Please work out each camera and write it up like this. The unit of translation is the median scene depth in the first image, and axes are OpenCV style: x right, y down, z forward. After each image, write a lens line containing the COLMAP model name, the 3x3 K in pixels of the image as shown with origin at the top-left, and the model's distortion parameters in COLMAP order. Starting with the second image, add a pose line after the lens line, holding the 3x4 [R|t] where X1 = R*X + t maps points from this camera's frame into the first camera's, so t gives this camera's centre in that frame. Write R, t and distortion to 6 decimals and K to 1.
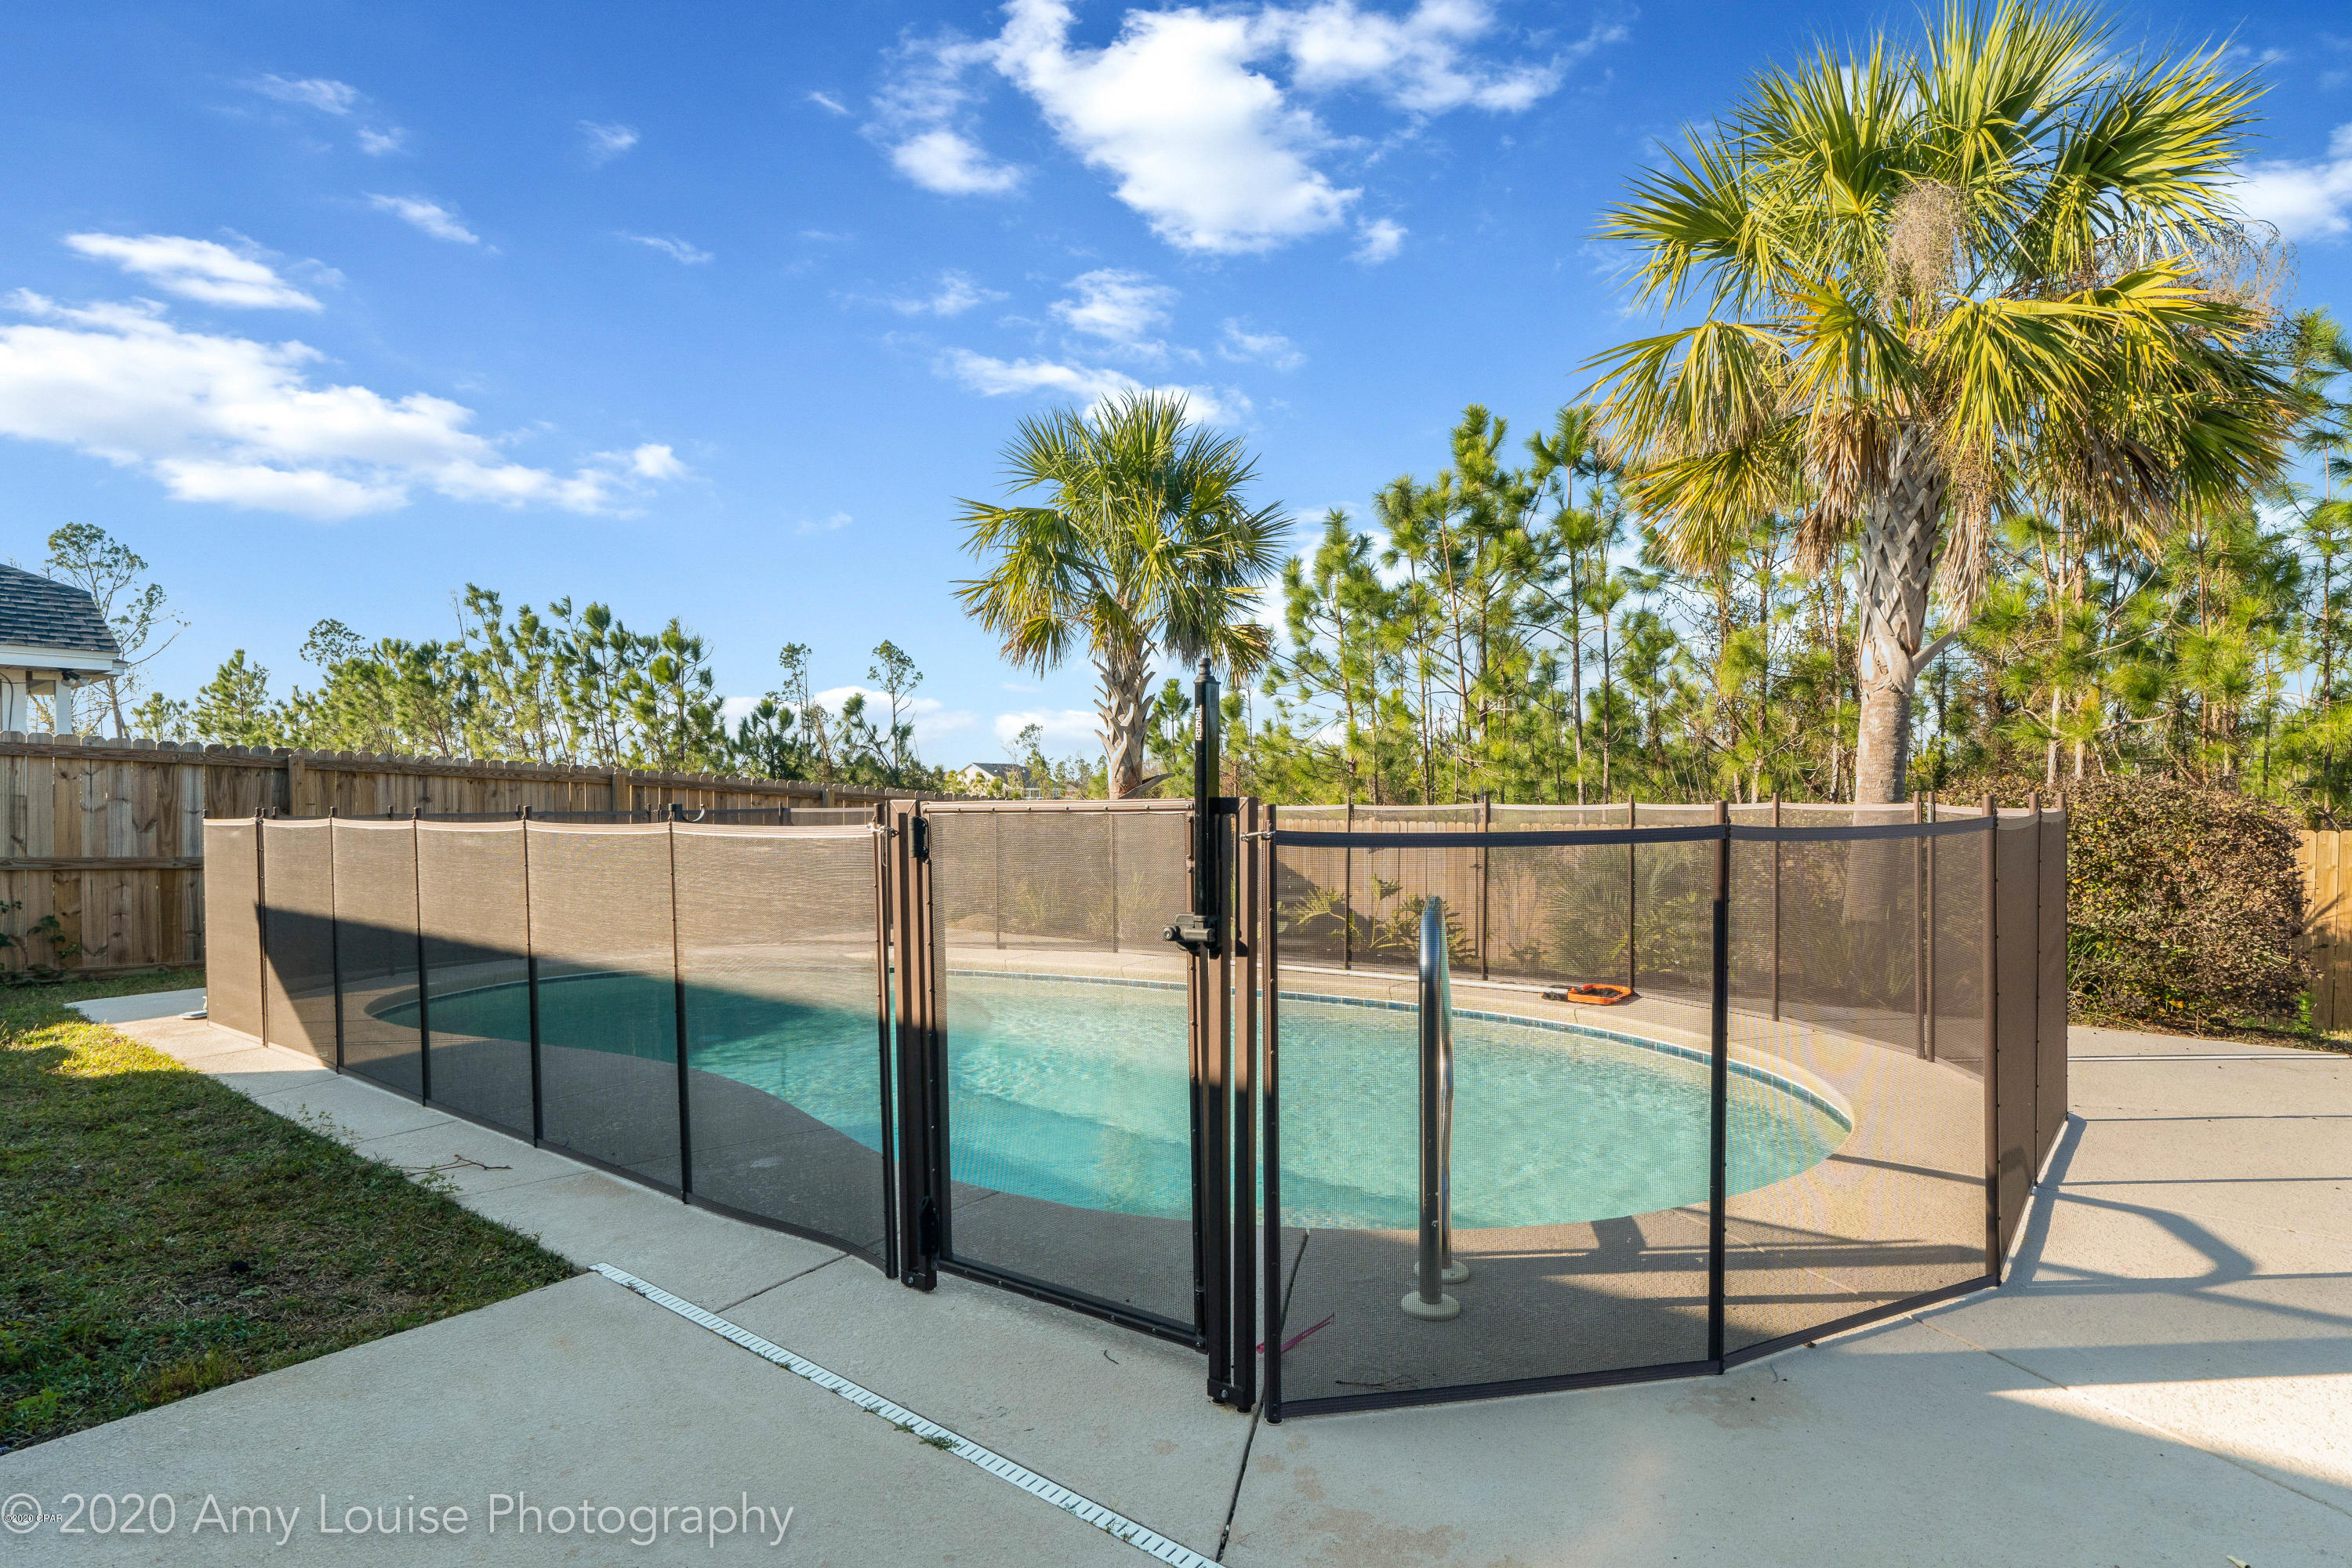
lens RADIAL K [[1257.3, 0, 1175.1], [0, 1257.3, 768.8], [0, 0, 1]] dist [-0.002642, -0.003061]
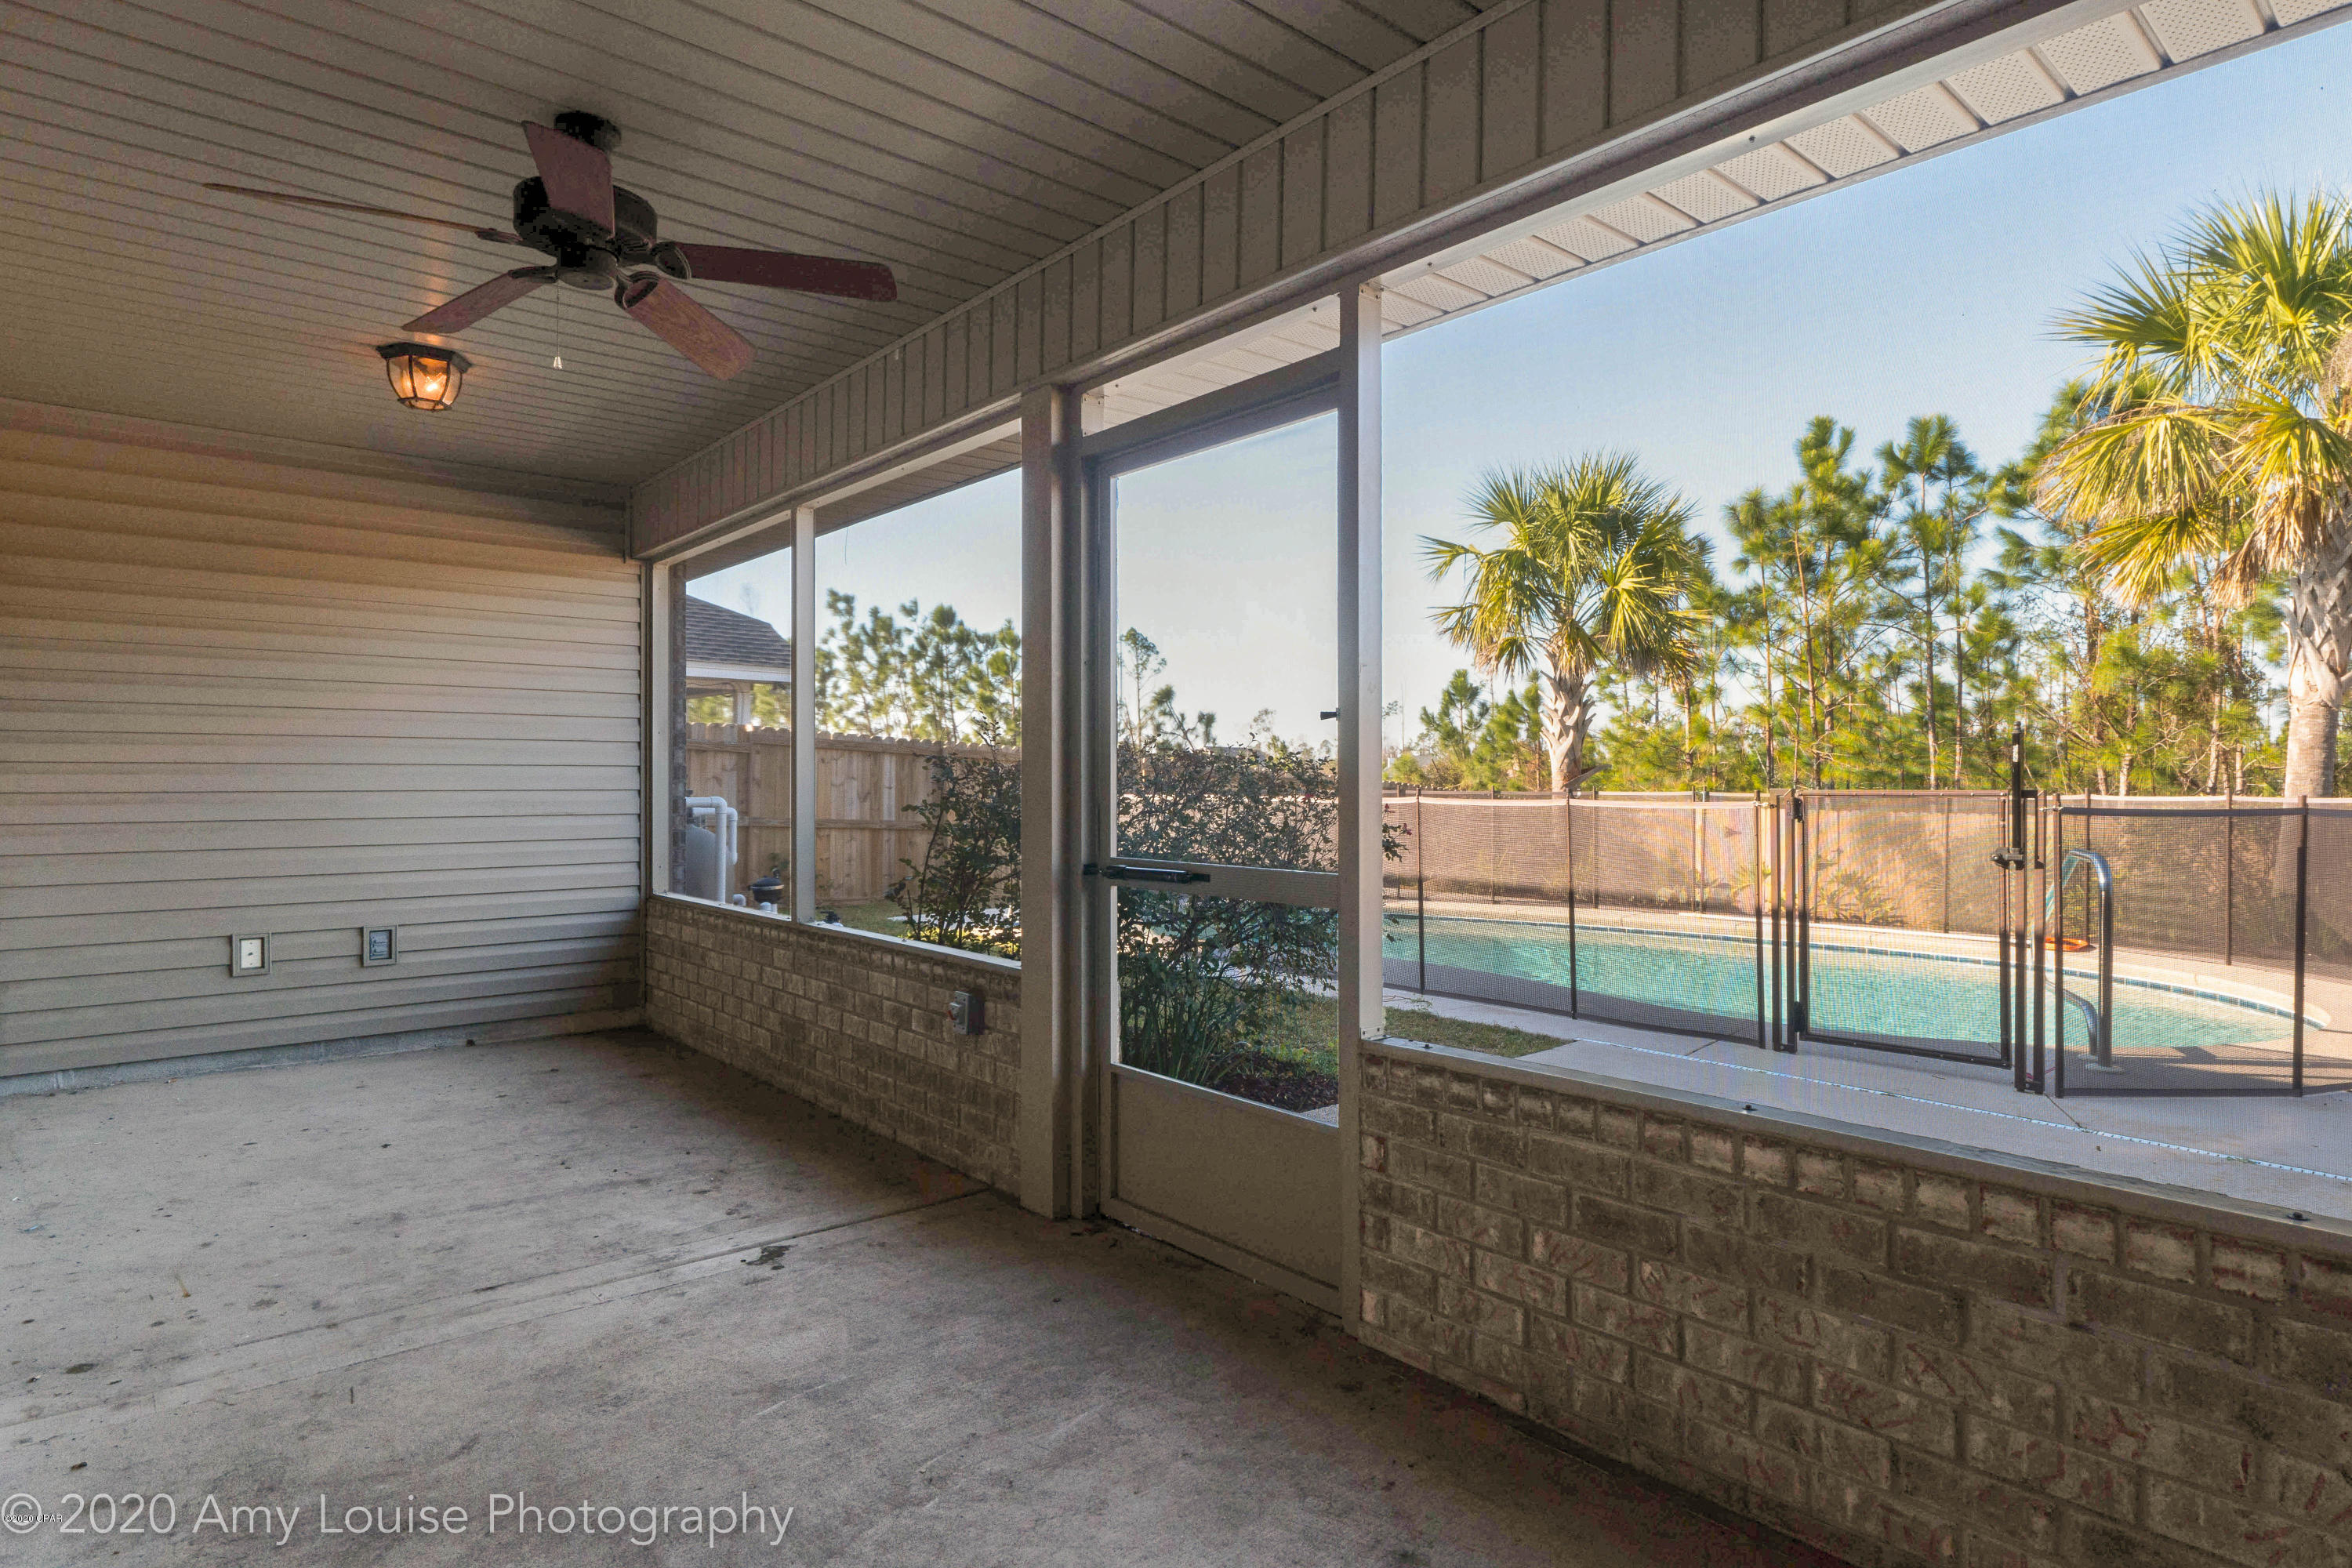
lens RADIAL K [[1257.3, 0, 1173.2], [0, 1257.3, 749.2], [0, 0, 1]] dist [-0.002642, -0.003061]
pose [[0.983563, 0.006461, -0.180450, -0.115451], [-0.006977, 0.999973, -0.002226, -0.003513], [0.180431, 0.003449, 0.983582, -0.149941]]
